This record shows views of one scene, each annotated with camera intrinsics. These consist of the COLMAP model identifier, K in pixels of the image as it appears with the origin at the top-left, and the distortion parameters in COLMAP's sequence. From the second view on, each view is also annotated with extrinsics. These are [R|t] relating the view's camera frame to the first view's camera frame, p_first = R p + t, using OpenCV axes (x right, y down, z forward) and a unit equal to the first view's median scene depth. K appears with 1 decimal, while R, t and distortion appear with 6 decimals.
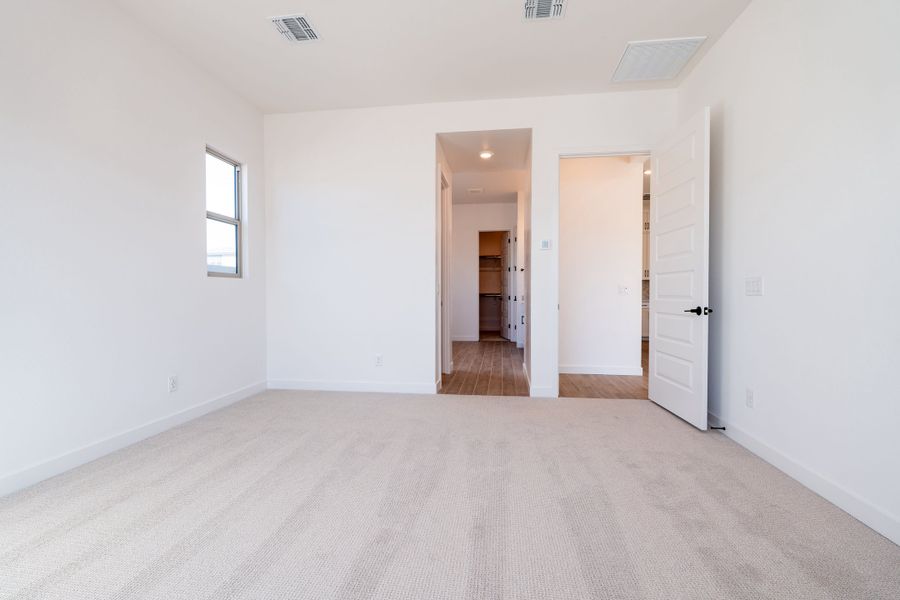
lens RADIAL K [[387.4, 0, 450.8], [0, 387.4, 292.7], [0, 0, 1]] dist [0.002130, 0.000009]
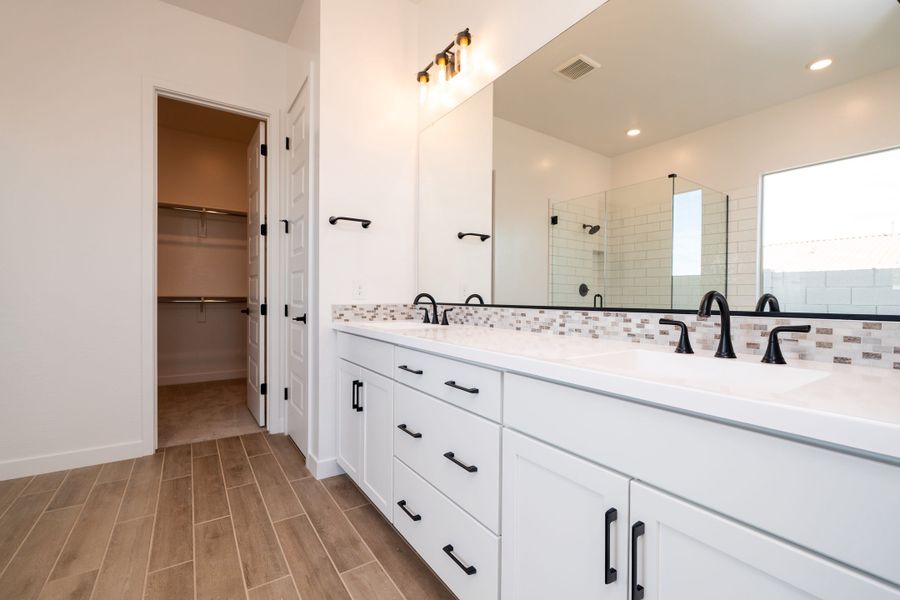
lens RADIAL K [[387.4, 0, 453.7], [0, 387.4, 299.7], [0, 0, 1]] dist [0.002130, 0.000009]
pose [[0.745205, 0.000225, 0.666835, 0.034083], [-0.002564, 0.999994, 0.002527, 0.003568], [-0.666830, -0.003593, 0.745201, 0.496732]]
